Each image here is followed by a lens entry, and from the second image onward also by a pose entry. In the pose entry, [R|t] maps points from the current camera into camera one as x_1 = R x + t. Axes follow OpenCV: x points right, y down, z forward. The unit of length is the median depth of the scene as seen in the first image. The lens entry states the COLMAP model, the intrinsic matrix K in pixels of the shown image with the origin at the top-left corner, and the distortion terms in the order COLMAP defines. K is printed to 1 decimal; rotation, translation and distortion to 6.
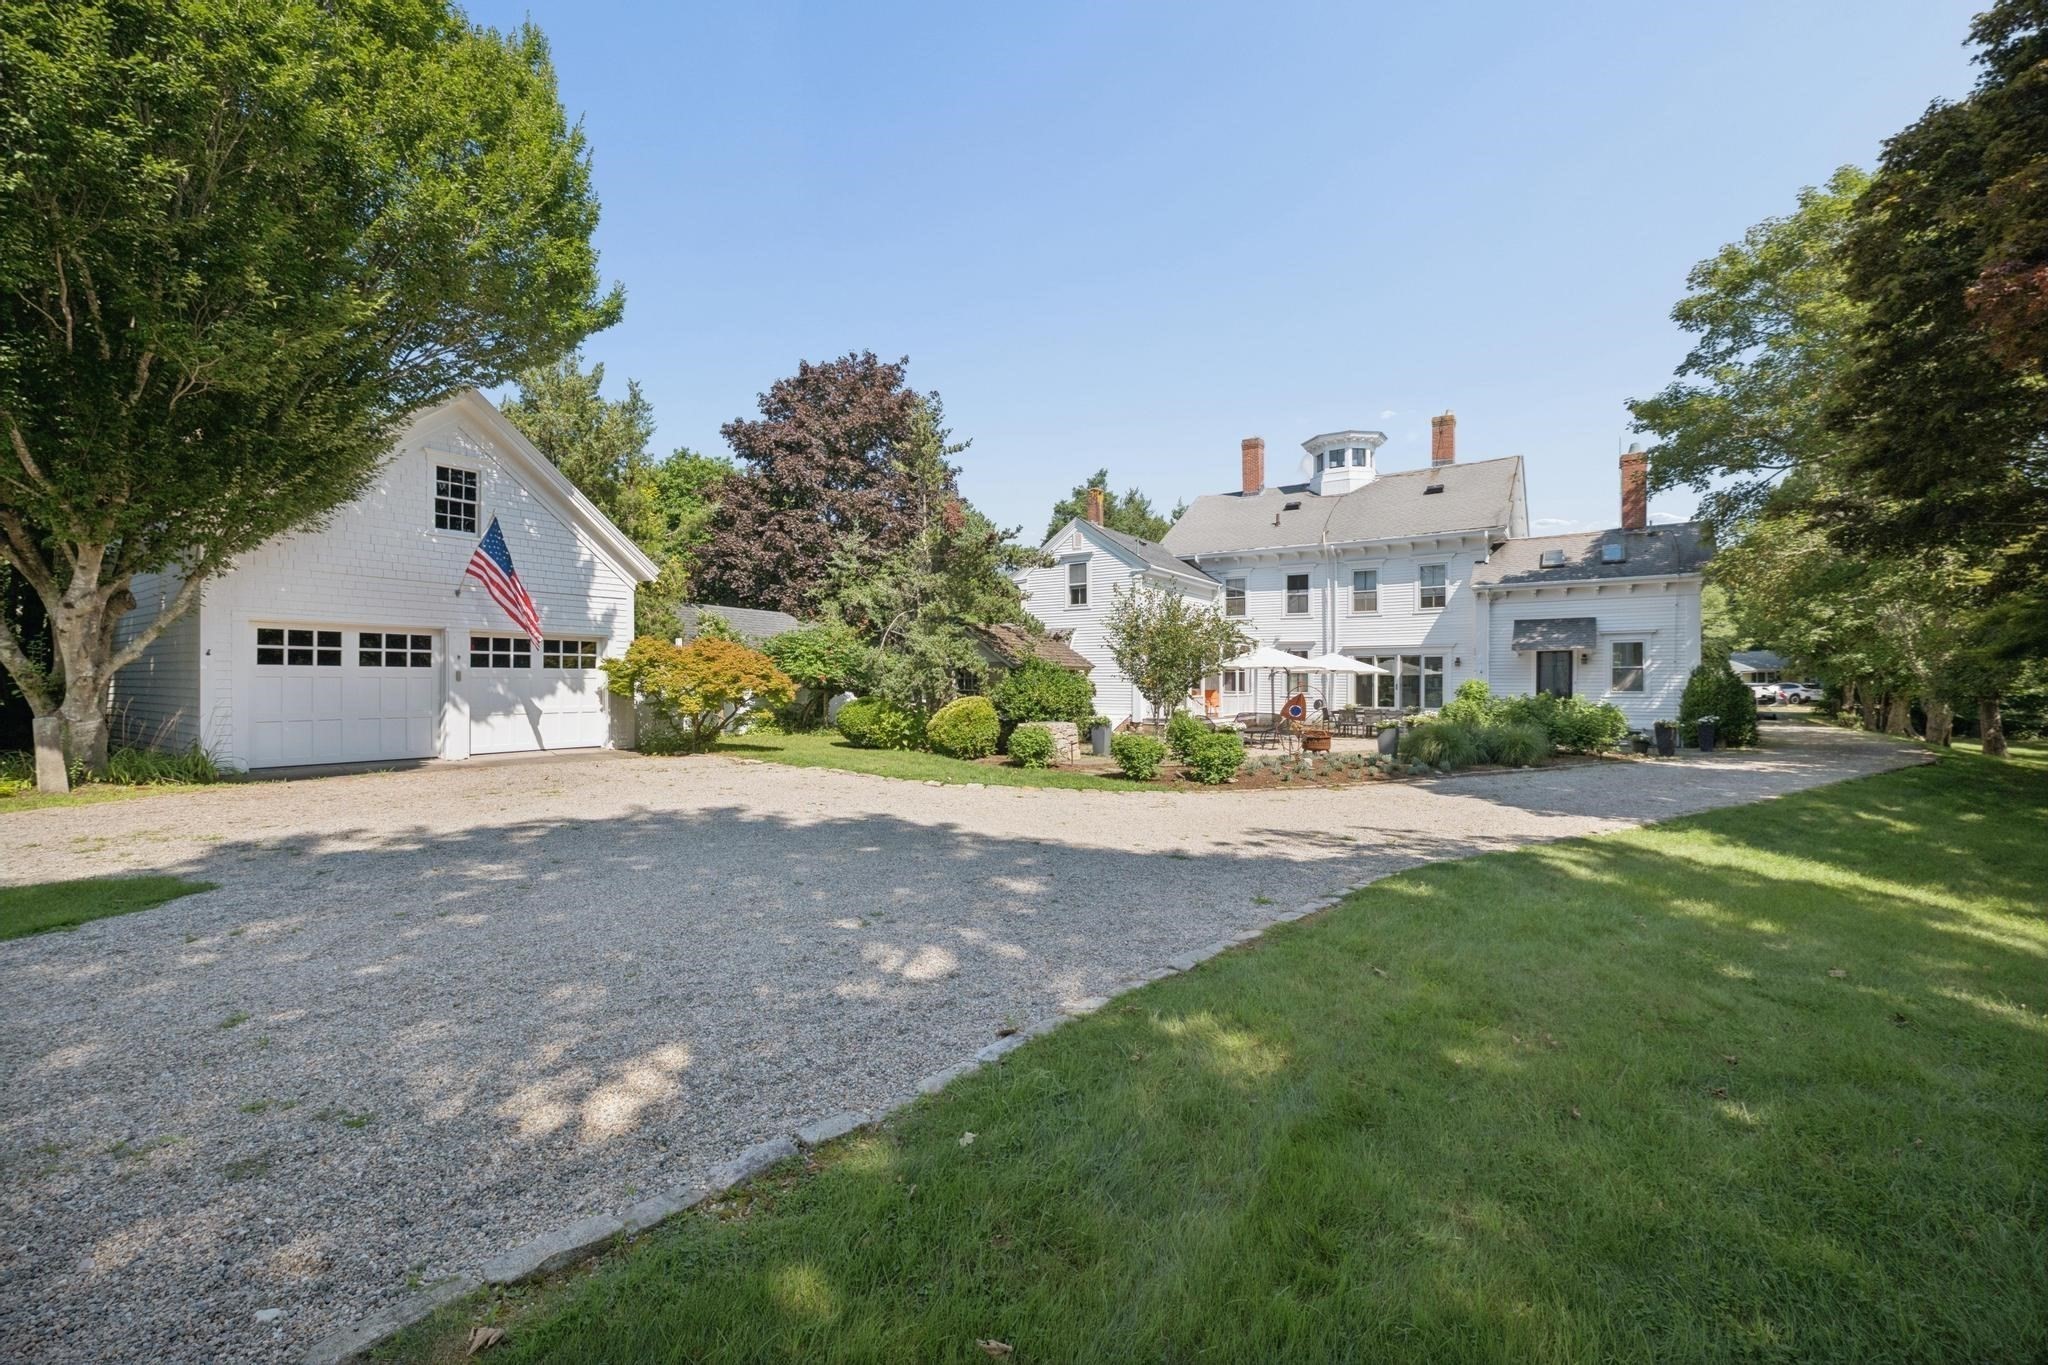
lens RADIAL K [[789.4, 0, 1027.9], [0, 789.4, 671.8], [0, 0, 1]] dist [-0.000273, -0.000063]
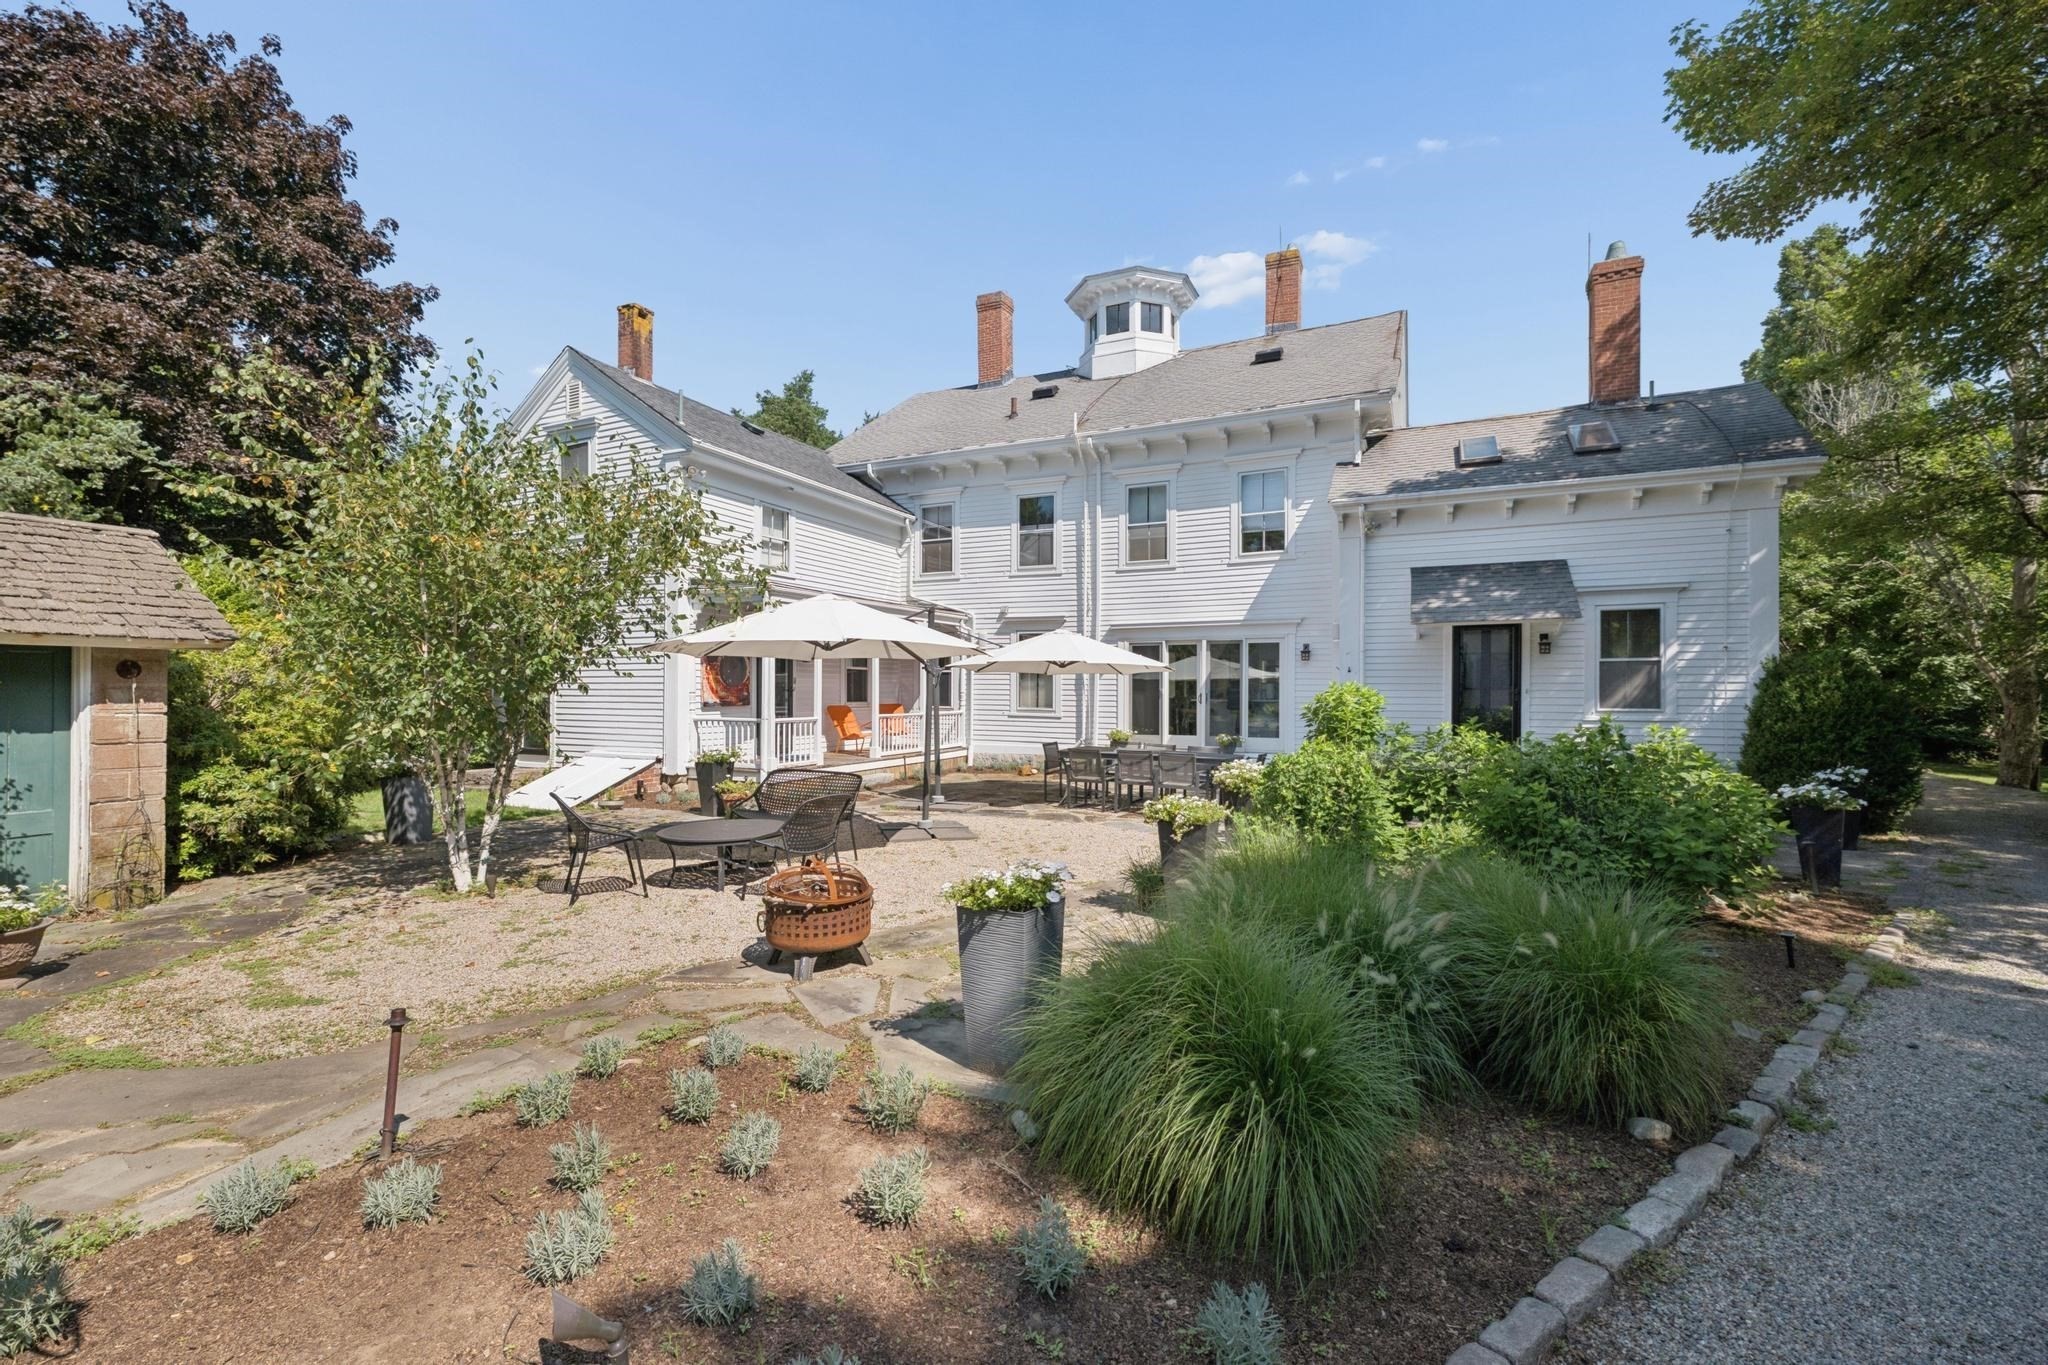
lens RADIAL K [[789.4, 0, 1022.6], [0, 789.4, 684.5], [0, 0, 1]] dist [-0.000273, -0.000063]
pose [[0.986594, 0.001326, 0.163189, 0.256592], [-0.002028, 0.999989, 0.004135, 0.006734], [-0.163181, -0.004411, 0.986586, 0.481546]]
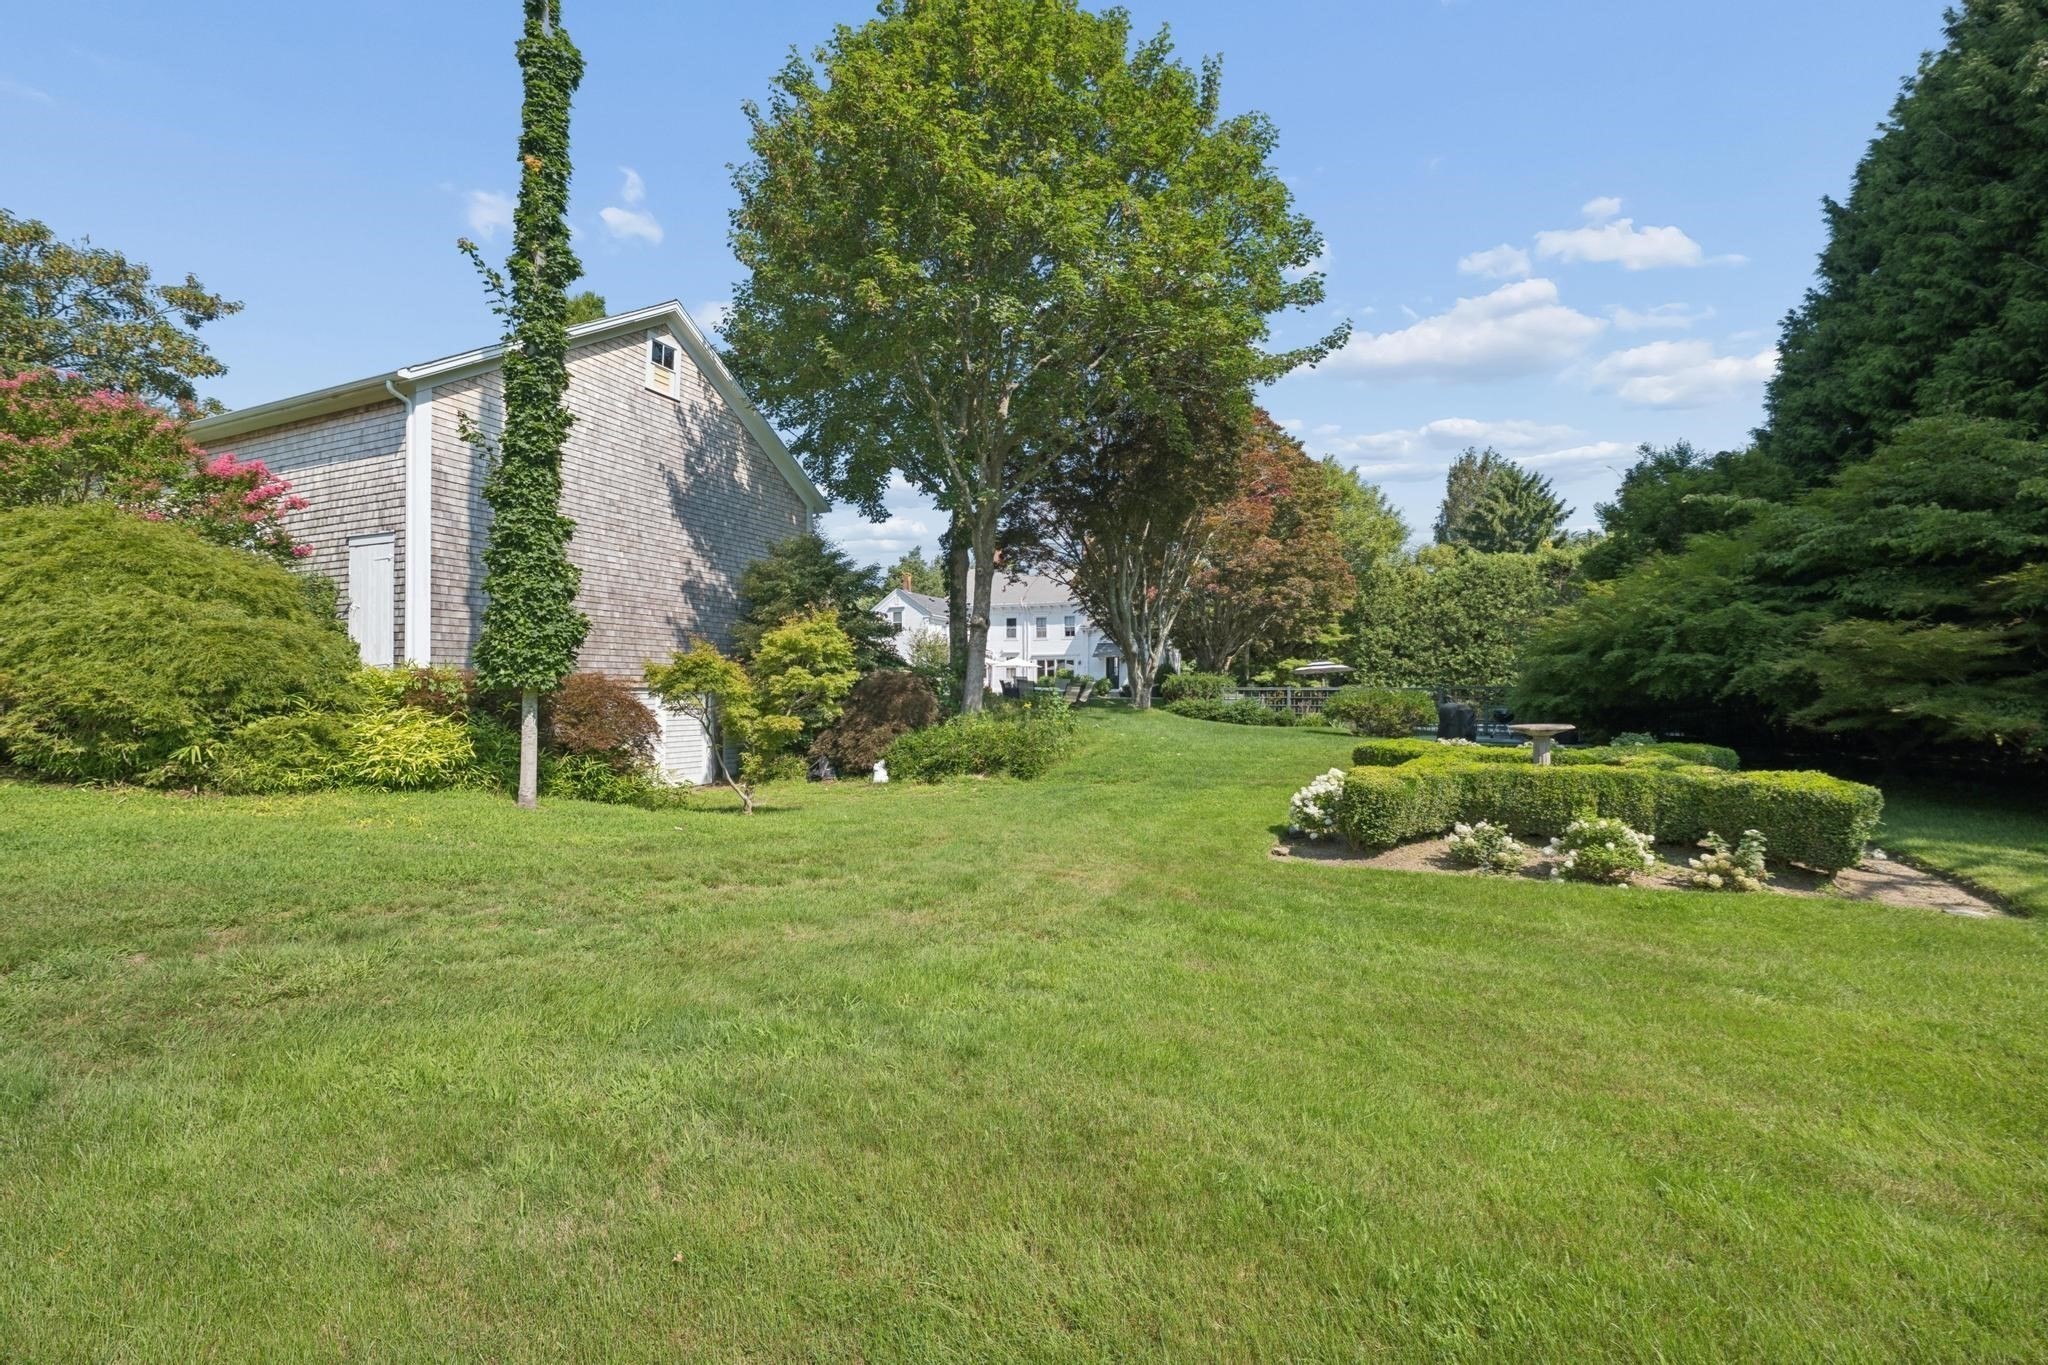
lens RADIAL K [[789.4, 0, 1027.7], [0, 789.4, 682.6], [0, 0, 1]] dist [-0.000273, -0.000063]
pose [[0.981383, -0.003664, 0.192025, 0.004363], [0.003307, 0.999992, 0.002179, 0.034638], [-0.192032, -0.001504, 0.981388, -0.989616]]
